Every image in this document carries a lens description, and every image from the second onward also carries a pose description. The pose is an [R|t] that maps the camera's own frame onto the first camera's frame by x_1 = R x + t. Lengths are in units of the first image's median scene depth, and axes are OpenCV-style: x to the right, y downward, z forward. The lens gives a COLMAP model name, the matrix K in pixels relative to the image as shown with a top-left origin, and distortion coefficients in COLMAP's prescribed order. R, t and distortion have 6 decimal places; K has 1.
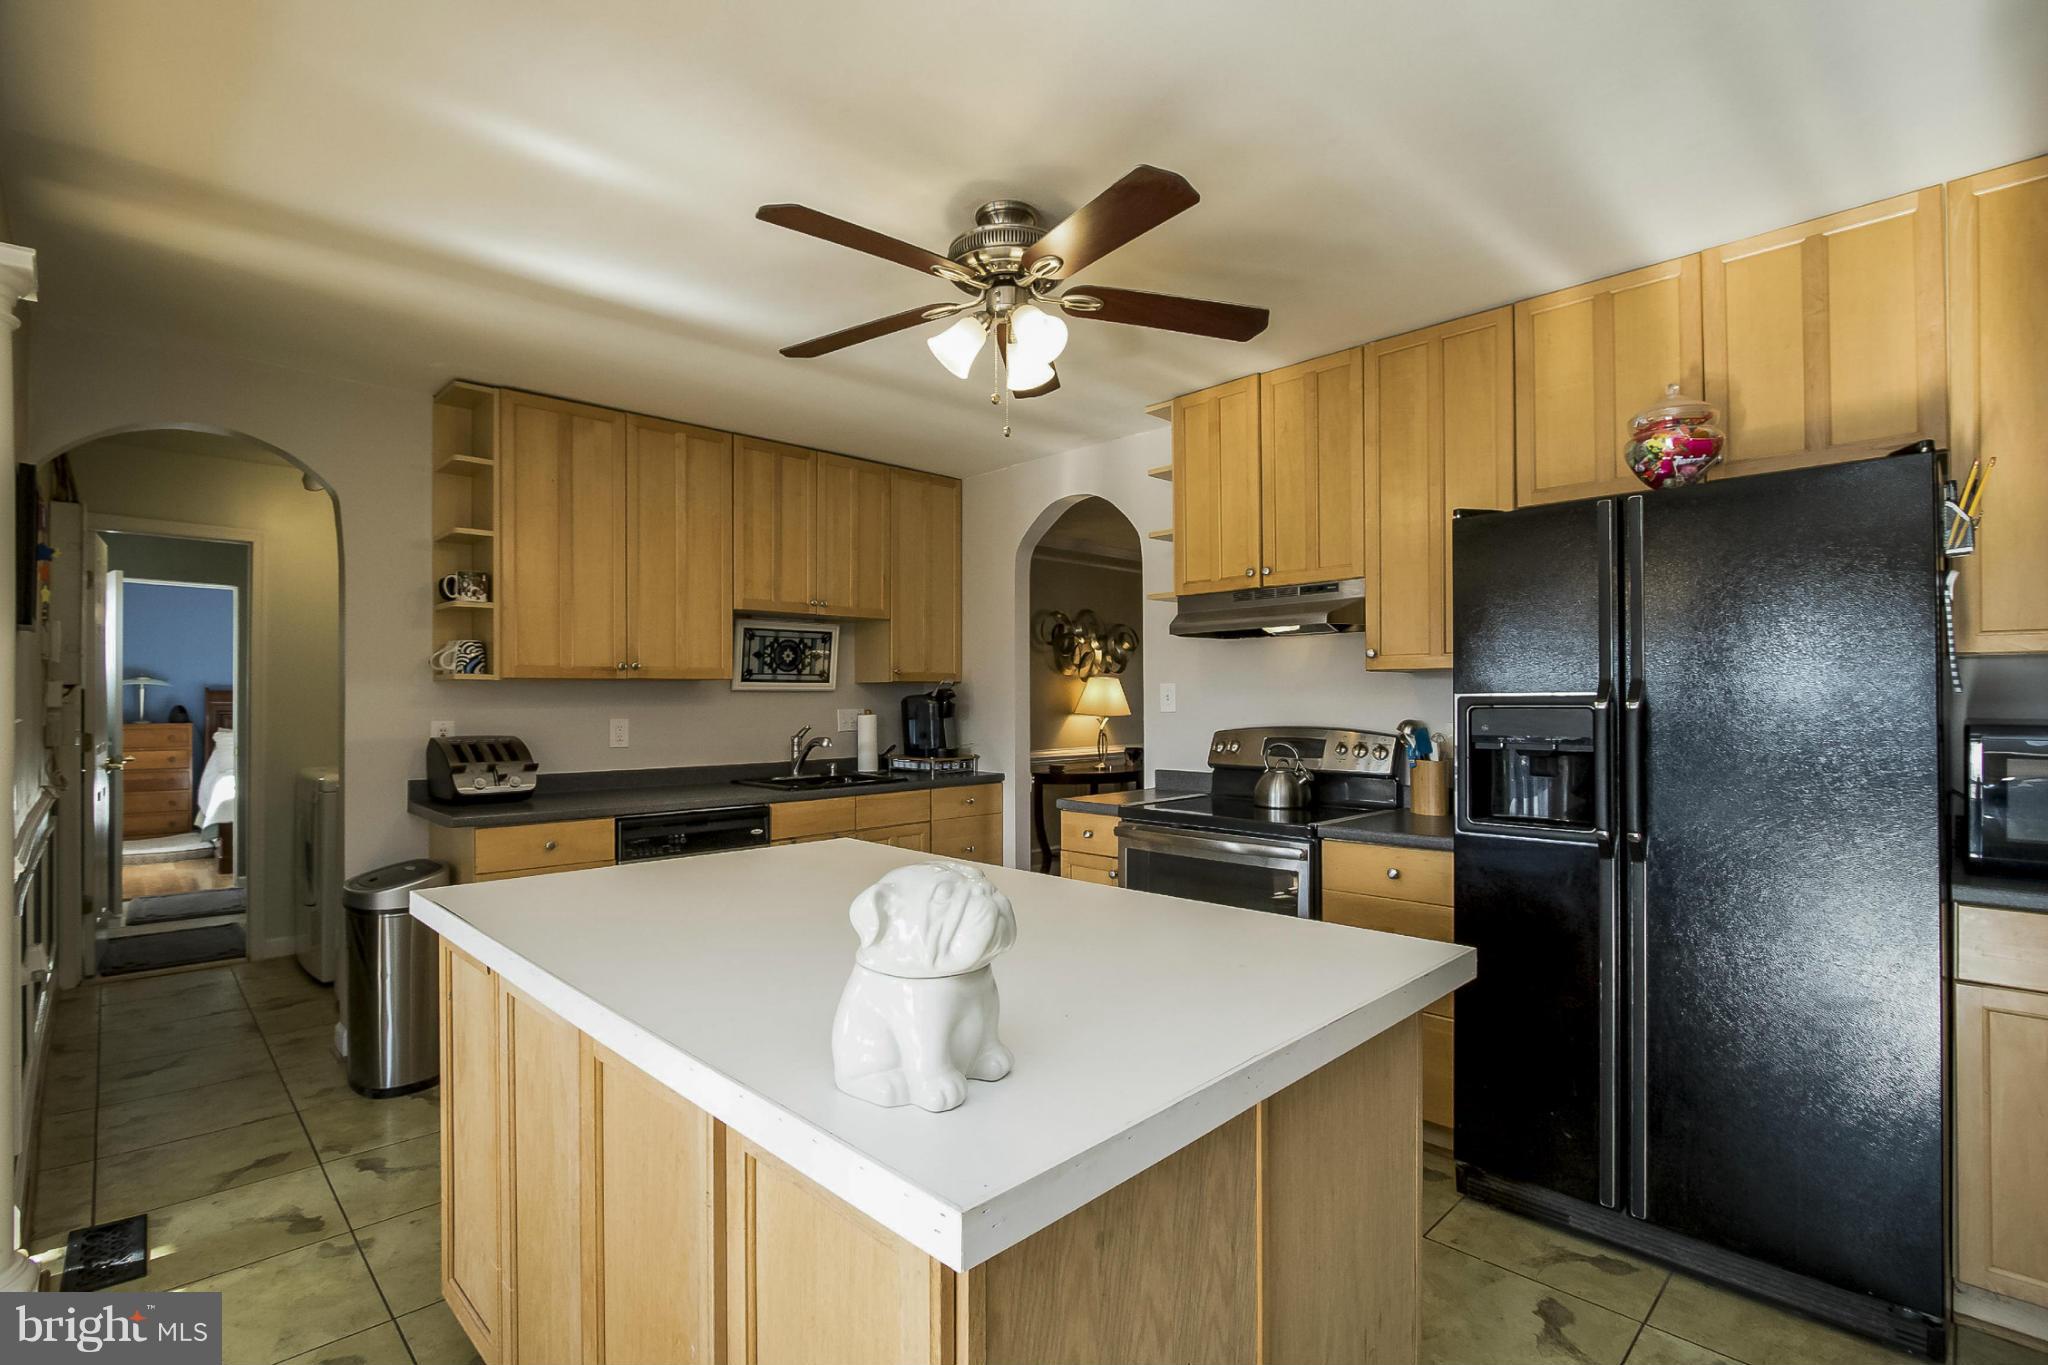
lens RADIAL K [[943.5, 0, 1015.7], [0, 943.5, 693.2], [0, 0, 1]] dist [-0.023307, 0.005503]
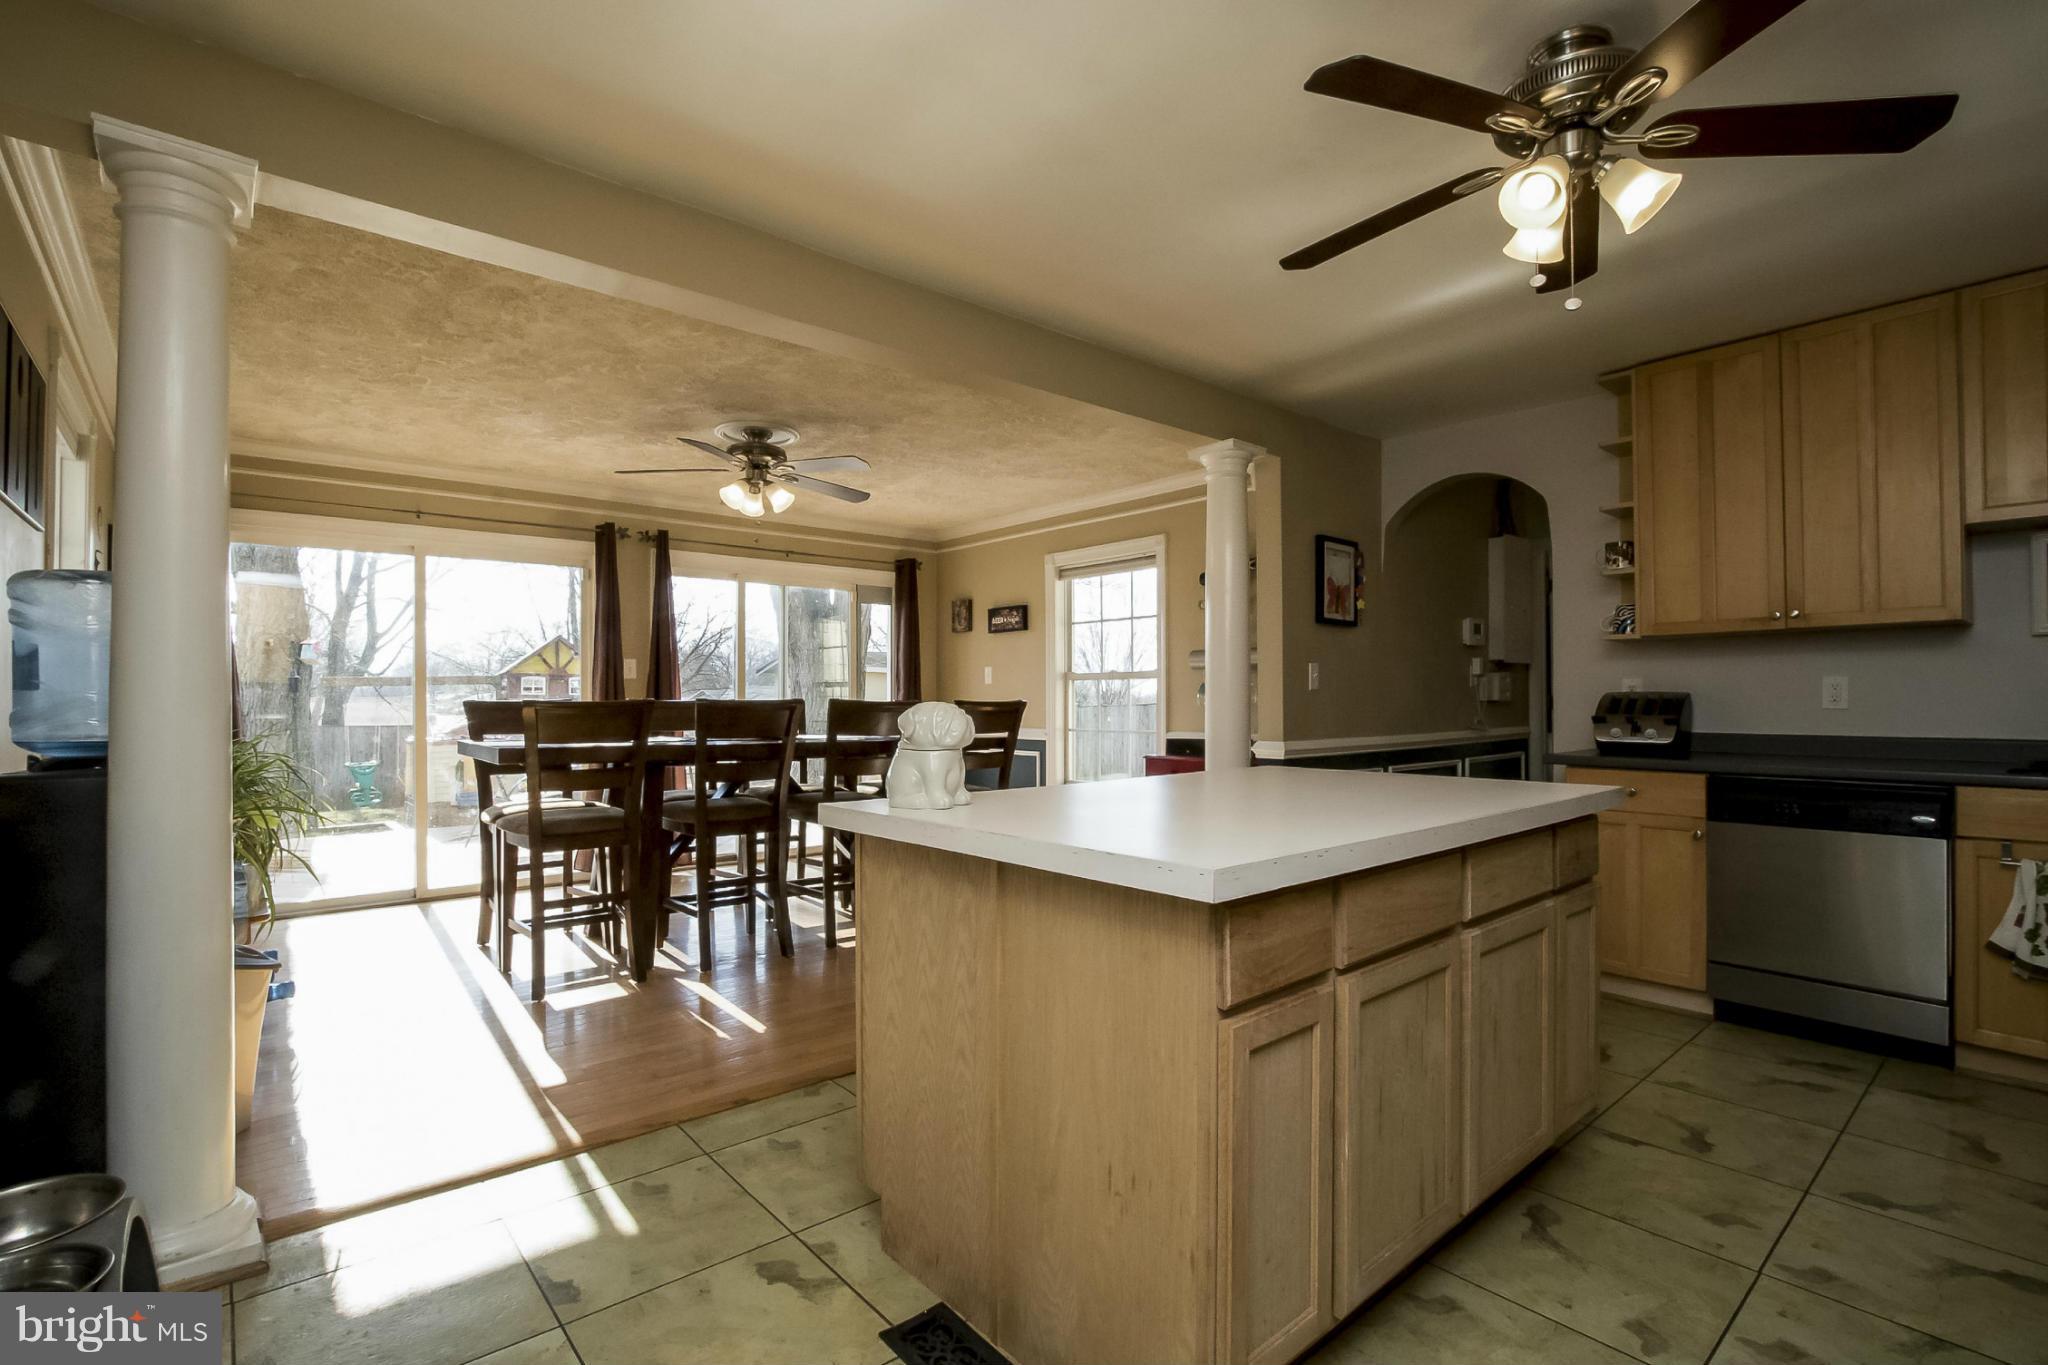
lens RADIAL K [[943.5, 0, 1016.9], [0, 943.5, 696.7], [0, 0, 1]] dist [-0.023307, 0.005503]
pose [[-0.071046, -0.000374, -0.997473, 0.567038], [0.011366, 0.999935, -0.001184, 0.046467], [0.997408, -0.011421, -0.071037, 0.369488]]
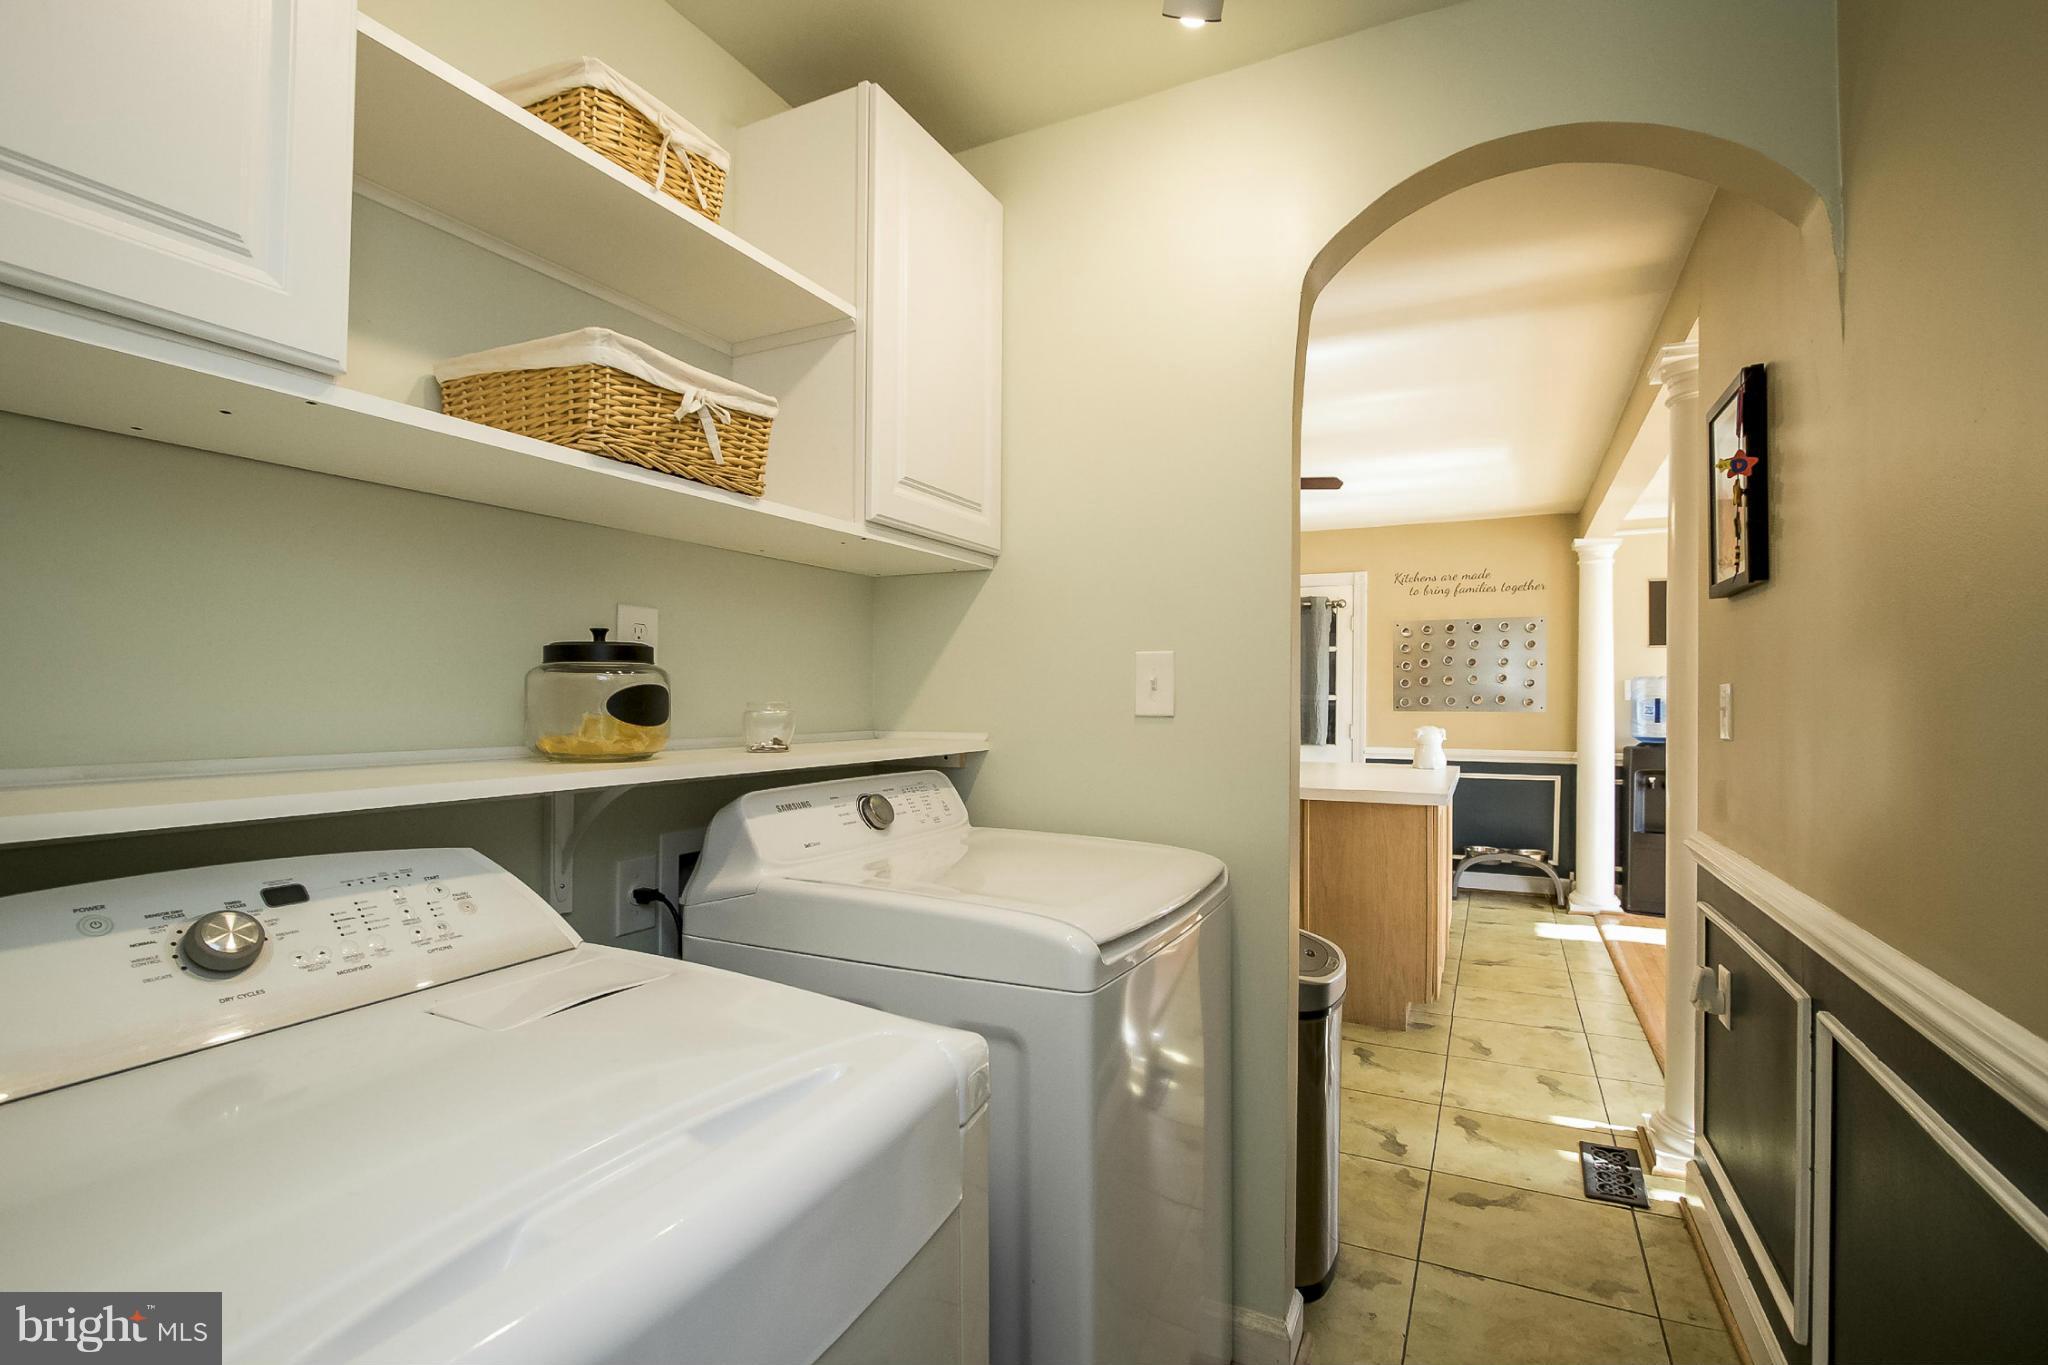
lens RADIAL K [[943.5, 0, 1016.9], [0, 943.5, 694.0], [0, 0, 1]] dist [-0.023307, 0.005503]
pose [[-0.316401, 0.002551, 0.948622, -1.162790], [-0.015500, 0.999849, -0.007859, 0.021591], [-0.948499, -0.017190, -0.316313, 1.306611]]
